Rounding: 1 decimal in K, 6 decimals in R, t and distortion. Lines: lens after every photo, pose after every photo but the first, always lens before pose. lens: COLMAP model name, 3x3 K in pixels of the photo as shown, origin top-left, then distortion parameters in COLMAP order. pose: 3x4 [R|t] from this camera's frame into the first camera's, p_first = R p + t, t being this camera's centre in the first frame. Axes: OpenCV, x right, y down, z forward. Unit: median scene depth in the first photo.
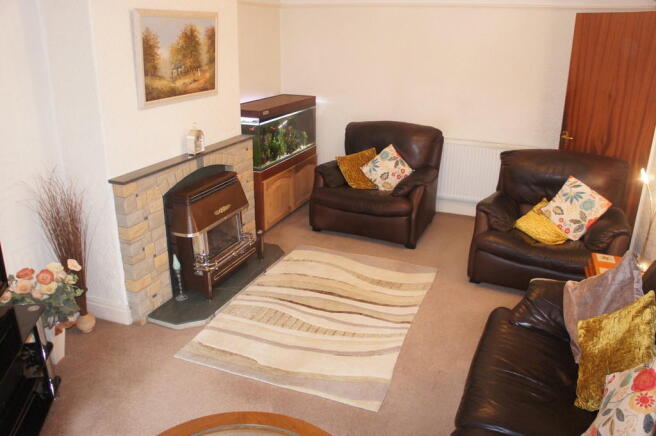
lens RADIAL K [[516.0, 0, 328.0], [0, 516.0, 218.0], [0, 0, 1]] dist [-0.157545, 0.084801]
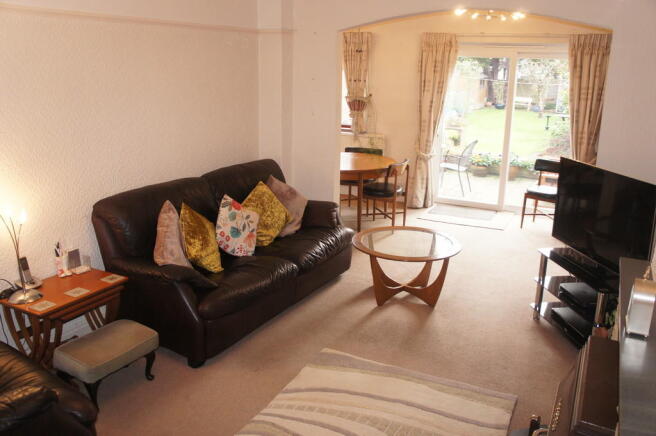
lens RADIAL K [[540.2, 0, 328.0], [0, 540.2, 218.0], [0, 0, 1]] dist [-0.185973, 0.173213]
pose [[-0.993871, -0.061081, 0.092134, -0.011292], [0.004117, 0.812446, 0.583022, -0.547649], [-0.110466, 0.579829, -0.807215, 1.549063]]
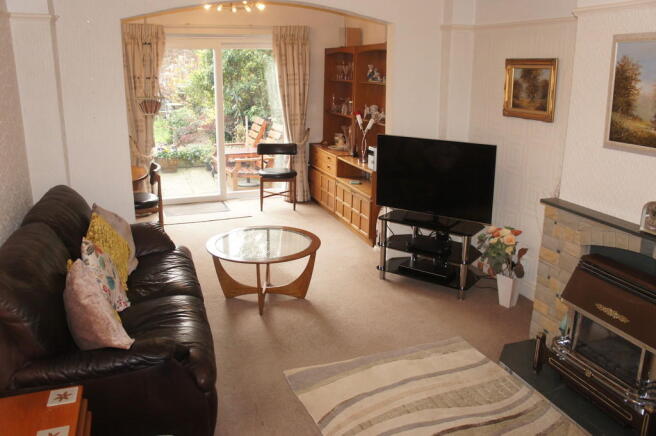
lens RADIAL K [[540.2, 0, 328.0], [0, 540.2, 218.0], [0, 0, 1]] dist [-0.185973, 0.173213]
pose [[-0.754184, 0.155902, -0.637887, 0.606869], [-0.246960, 0.832753, 0.495513, -0.444660], [0.608454, 0.531240, -0.589548, 1.304904]]
